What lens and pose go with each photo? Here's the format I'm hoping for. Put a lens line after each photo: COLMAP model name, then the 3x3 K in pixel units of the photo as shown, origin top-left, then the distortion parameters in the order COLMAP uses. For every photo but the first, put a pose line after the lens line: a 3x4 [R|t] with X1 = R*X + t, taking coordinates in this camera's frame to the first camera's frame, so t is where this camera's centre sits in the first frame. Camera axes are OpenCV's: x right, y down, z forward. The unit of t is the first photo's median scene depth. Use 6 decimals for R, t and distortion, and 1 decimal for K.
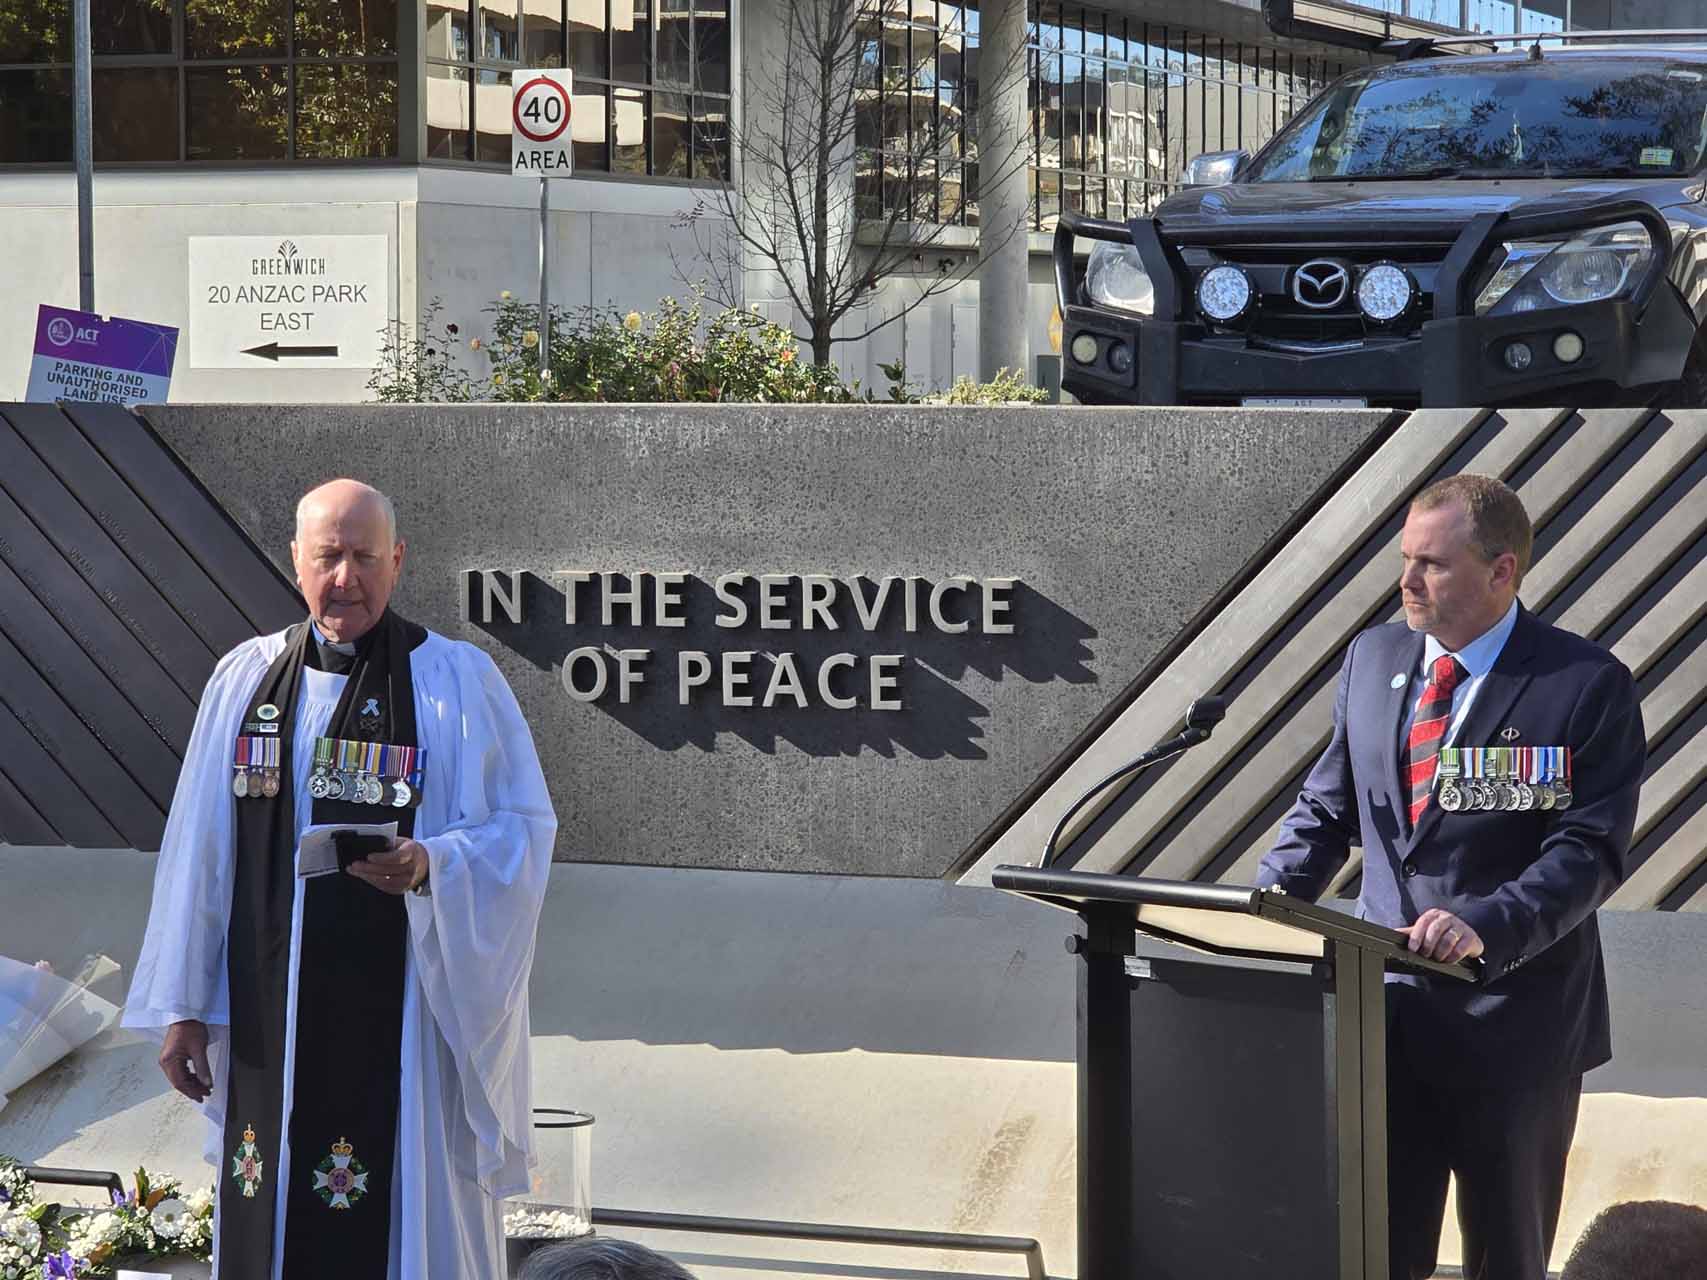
lens RADIAL K [[5138.7, 0, 751.5], [0, 5138.7, 686.0], [0, 0, 1]] dist [-0.392228, 0.000000]
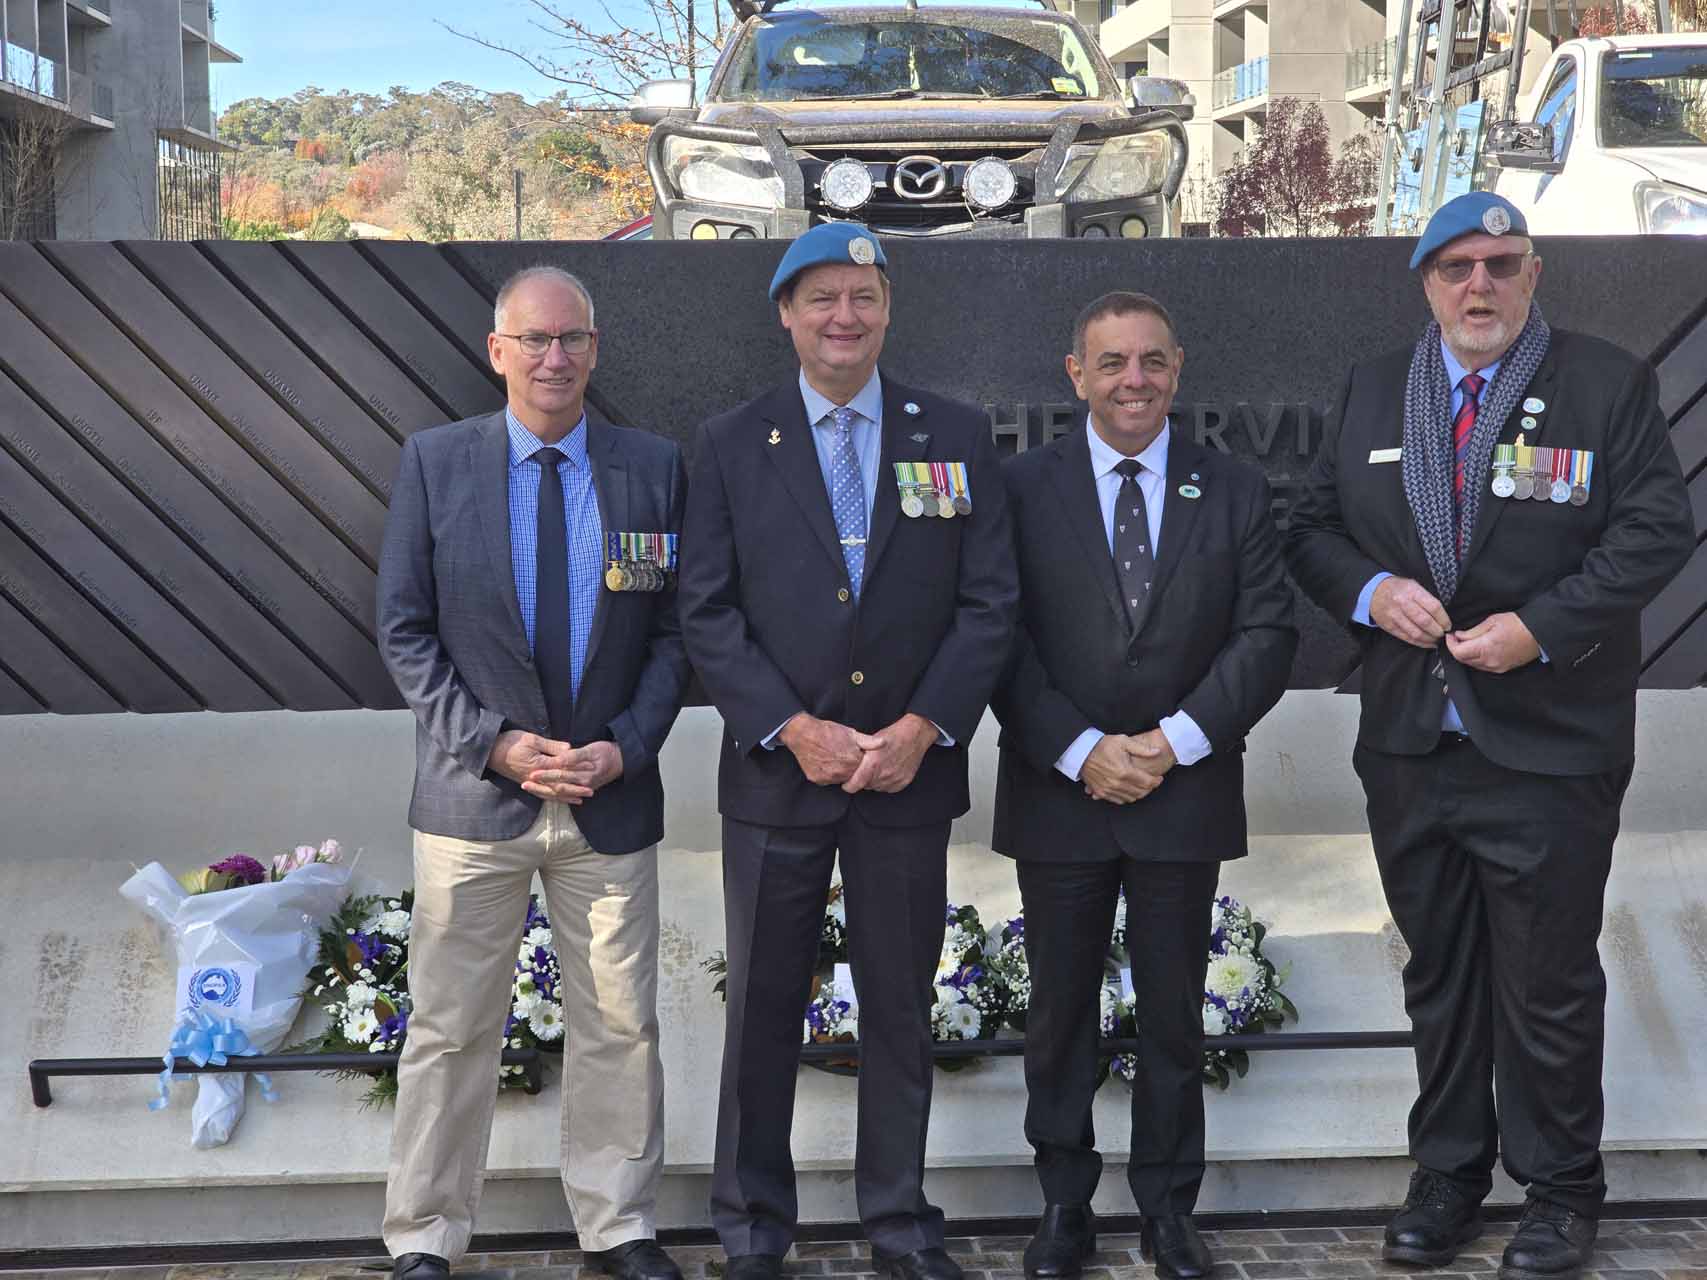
lens RADIAL K [[3316.5, 0, 867.5], [0, 3316.5, 645.7], [0, 0, 1]] dist [-0.062008, 0.000000]
pose [[0.885006, -0.049854, 0.462903, -0.354439], [0.035097, 0.998565, 0.040445, -0.002239], [-0.464255, -0.019548, 0.885486, 0.433290]]
